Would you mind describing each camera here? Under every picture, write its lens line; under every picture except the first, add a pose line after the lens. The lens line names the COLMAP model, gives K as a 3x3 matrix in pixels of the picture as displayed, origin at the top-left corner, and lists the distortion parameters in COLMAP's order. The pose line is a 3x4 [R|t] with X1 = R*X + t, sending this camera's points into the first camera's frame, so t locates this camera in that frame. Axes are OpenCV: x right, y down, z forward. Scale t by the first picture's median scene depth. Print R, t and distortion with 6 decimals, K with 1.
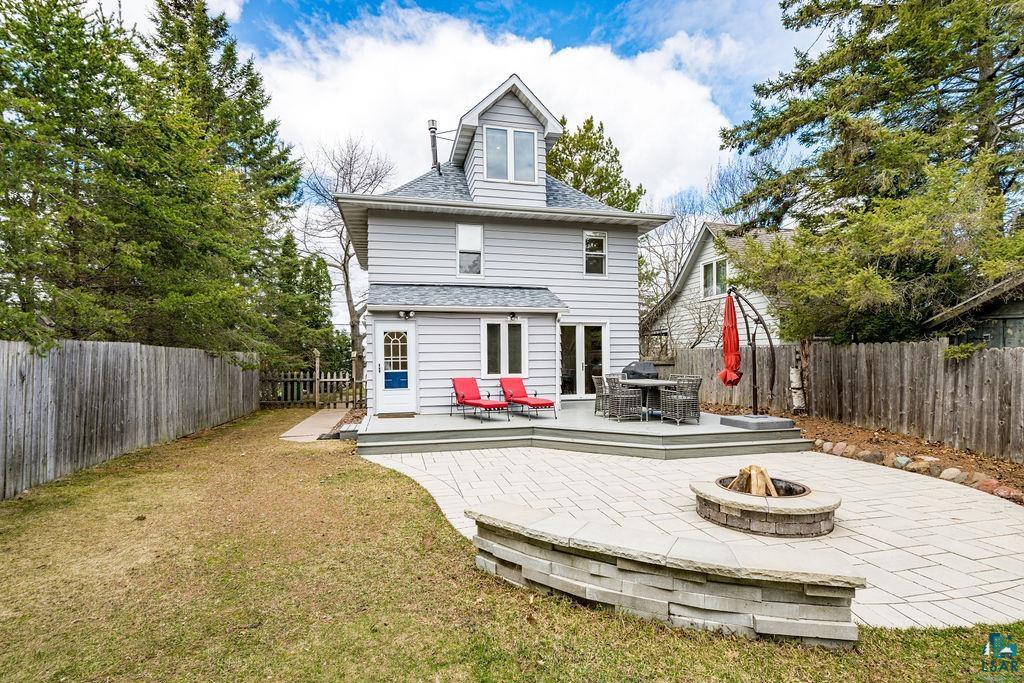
lens RADIAL K [[494.6, 0, 513.5], [0, 494.6, 341.6], [0, 0, 1]] dist [-0.006200, -0.000364]
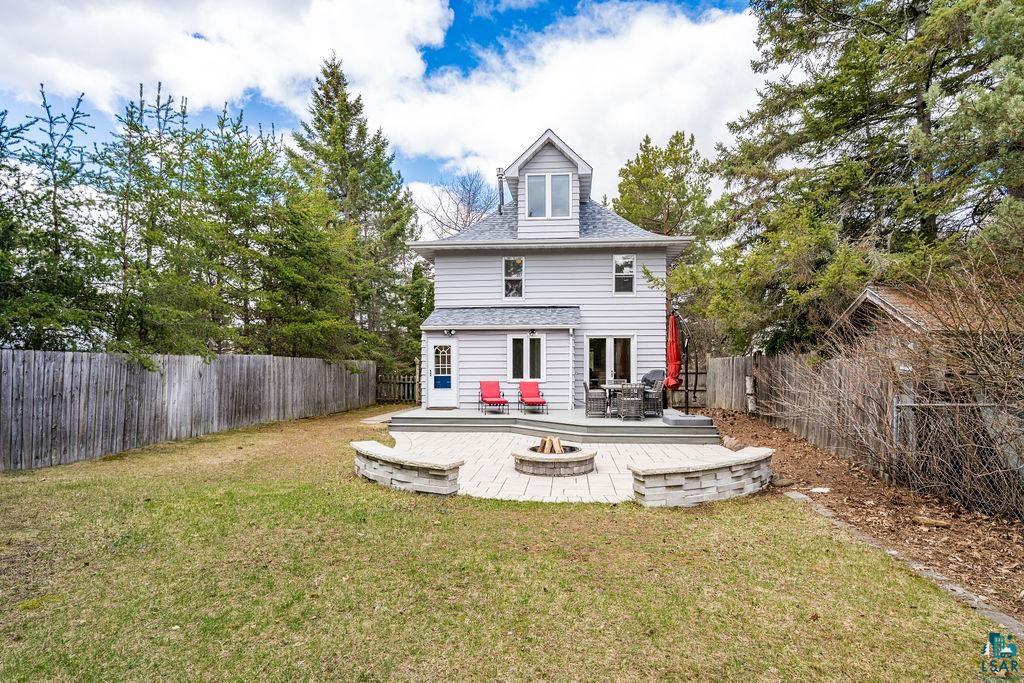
lens RADIAL K [[494.6, 0, 507.8], [0, 494.6, 345.7], [0, 0, 1]] dist [-0.006200, -0.000364]
pose [[0.951812, -0.006721, -0.306608, 0.331903], [0.004422, 0.999957, -0.008193, -0.008054], [0.306649, 0.006442, 0.951801, -0.206671]]
